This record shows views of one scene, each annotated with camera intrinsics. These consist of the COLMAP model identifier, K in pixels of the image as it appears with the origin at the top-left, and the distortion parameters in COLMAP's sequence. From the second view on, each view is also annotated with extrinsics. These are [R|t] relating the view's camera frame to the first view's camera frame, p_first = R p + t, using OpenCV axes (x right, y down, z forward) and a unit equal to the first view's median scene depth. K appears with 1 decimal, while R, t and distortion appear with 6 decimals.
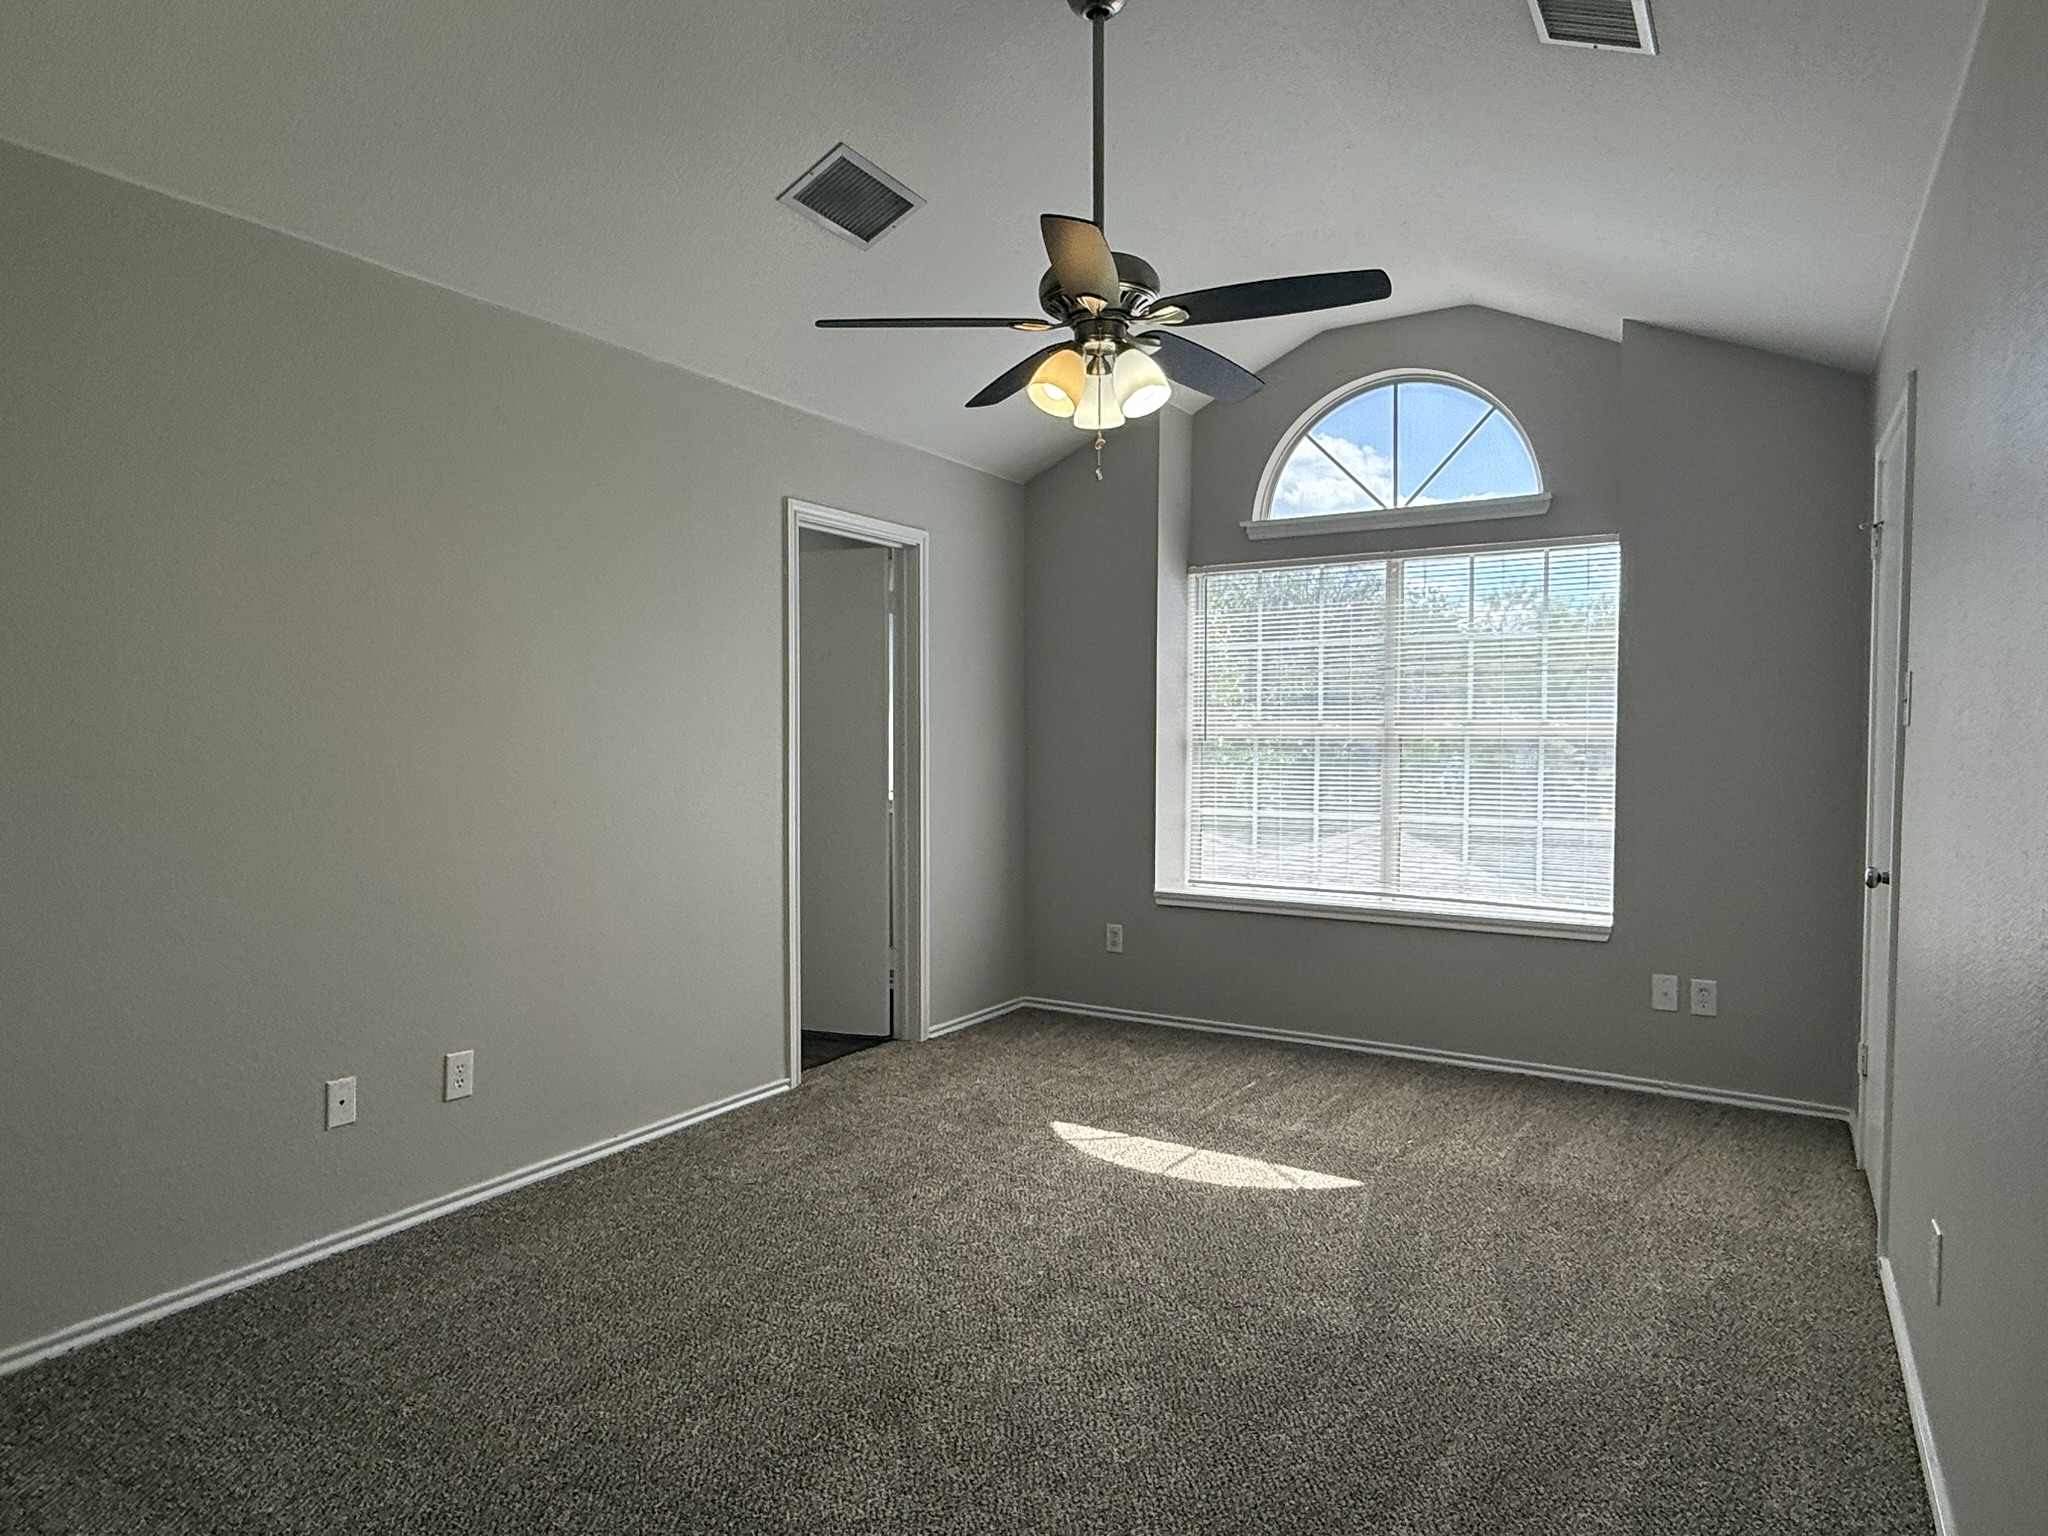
lens RADIAL K [[1213.6, 0, 1014.2], [0, 1213.6, 755.0], [0, 0, 1]] dist [0.000215, 0.001844]
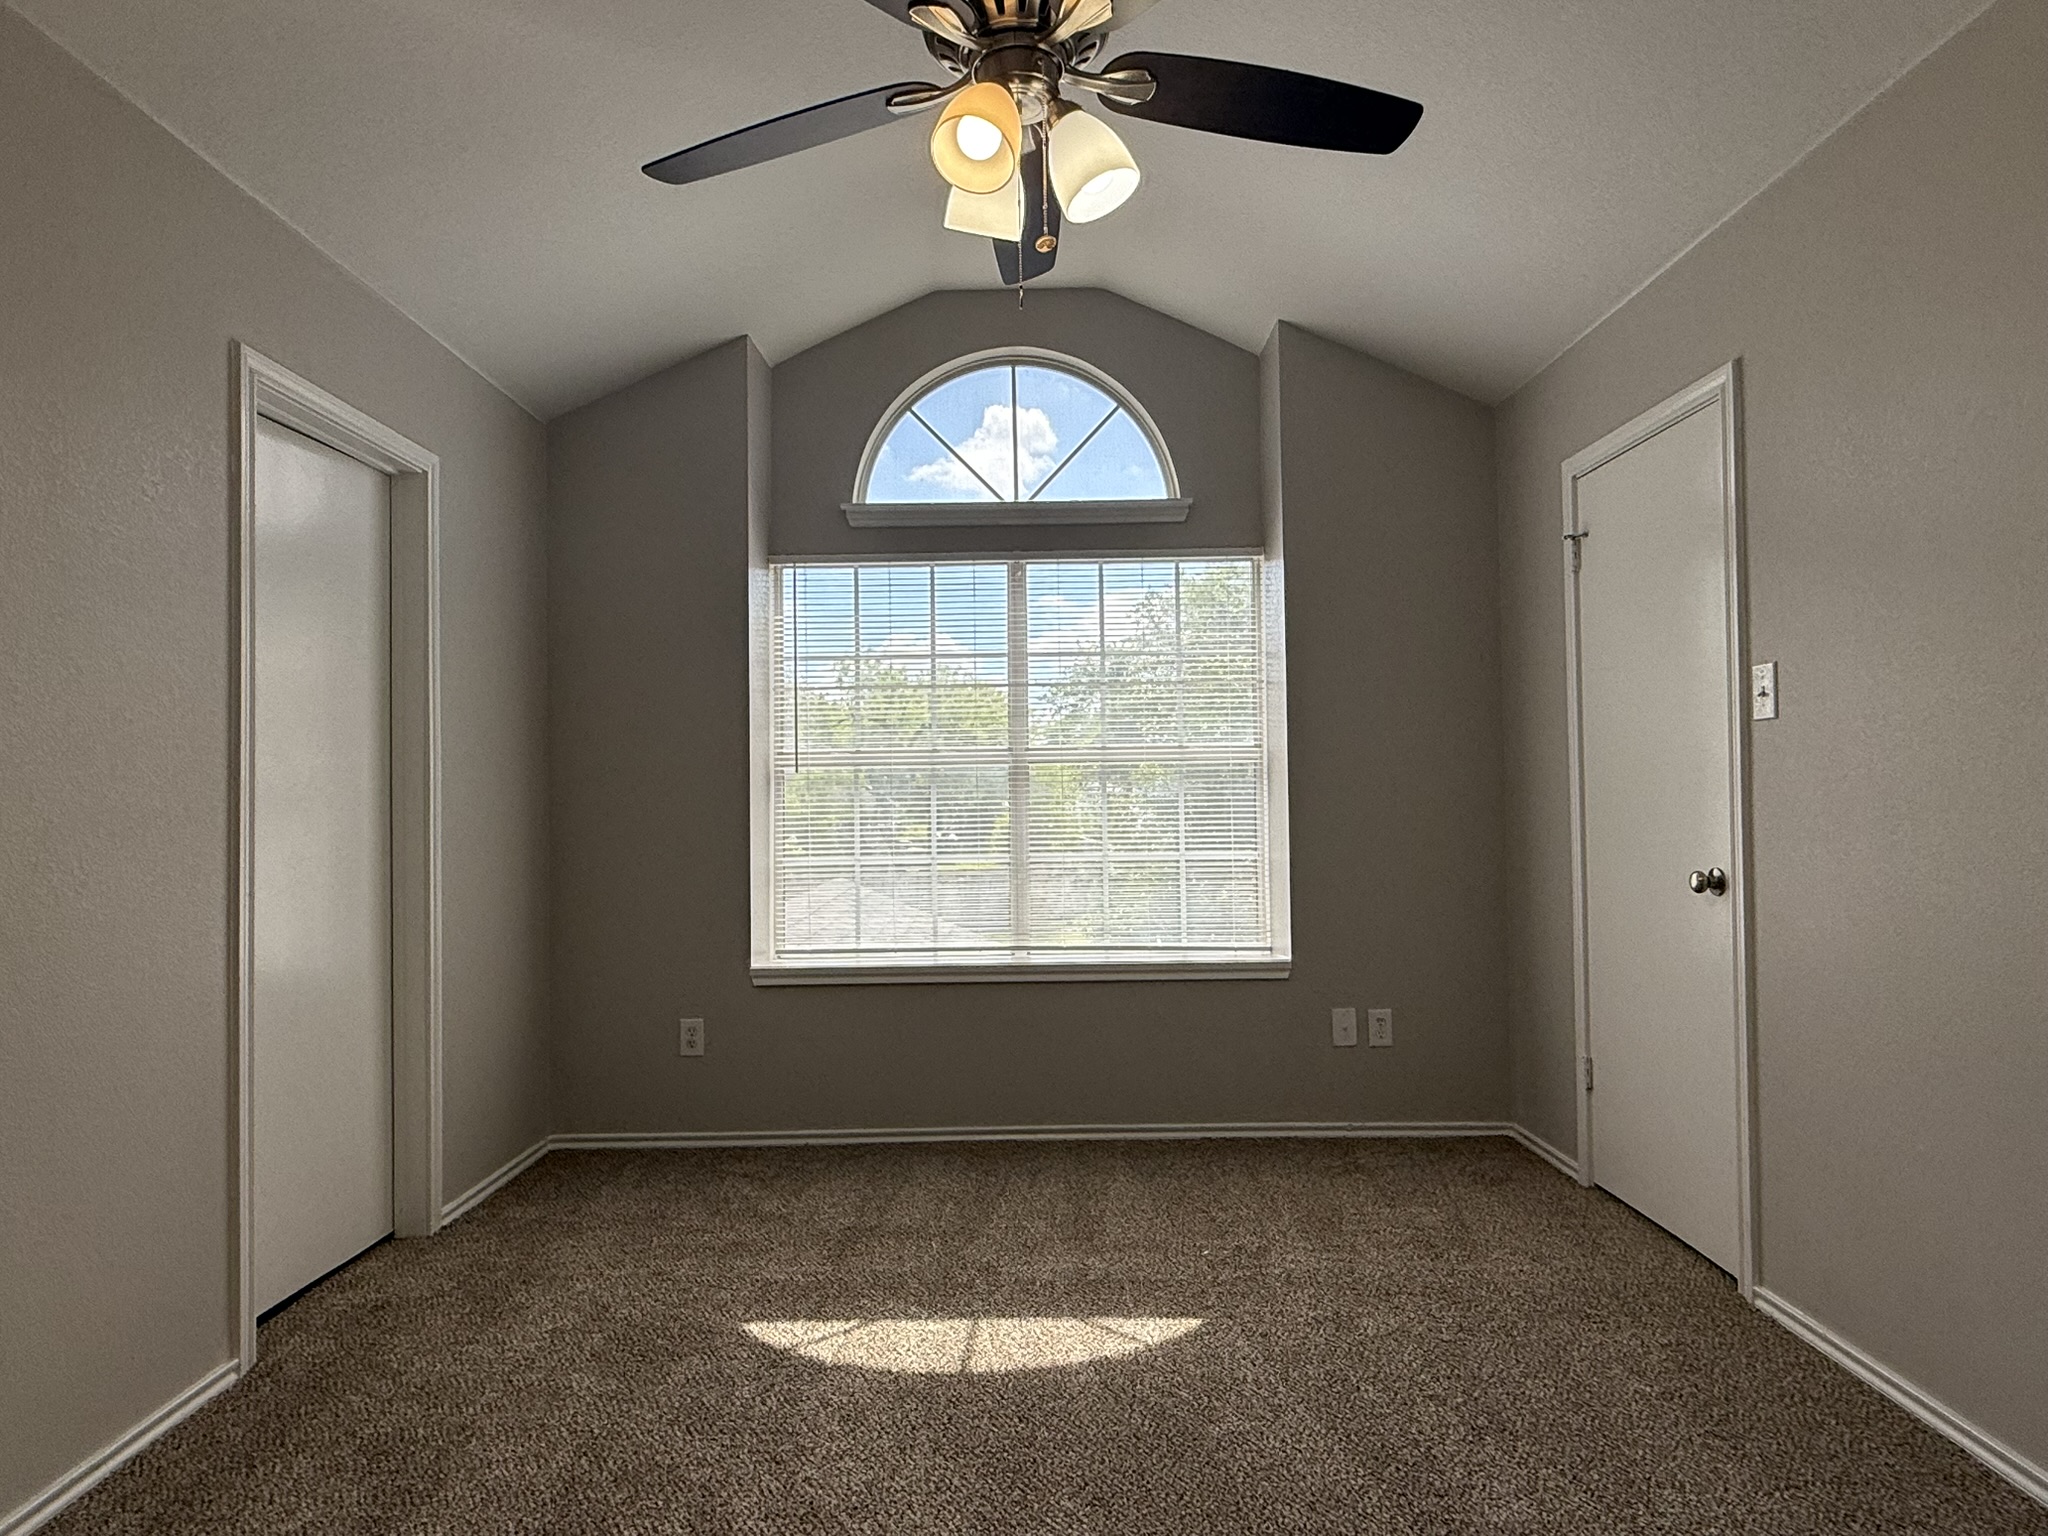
lens RADIAL K [[1213.6, 0, 1014.2], [0, 1213.6, 755.0], [0, 0, 1]] dist [0.000215, 0.001844]
pose [[0.852551, 0.003445, 0.522633, -0.154798], [0.025221, 0.998542, -0.047724, 0.020929], [-0.522036, 0.053868, 0.851221, 0.284028]]
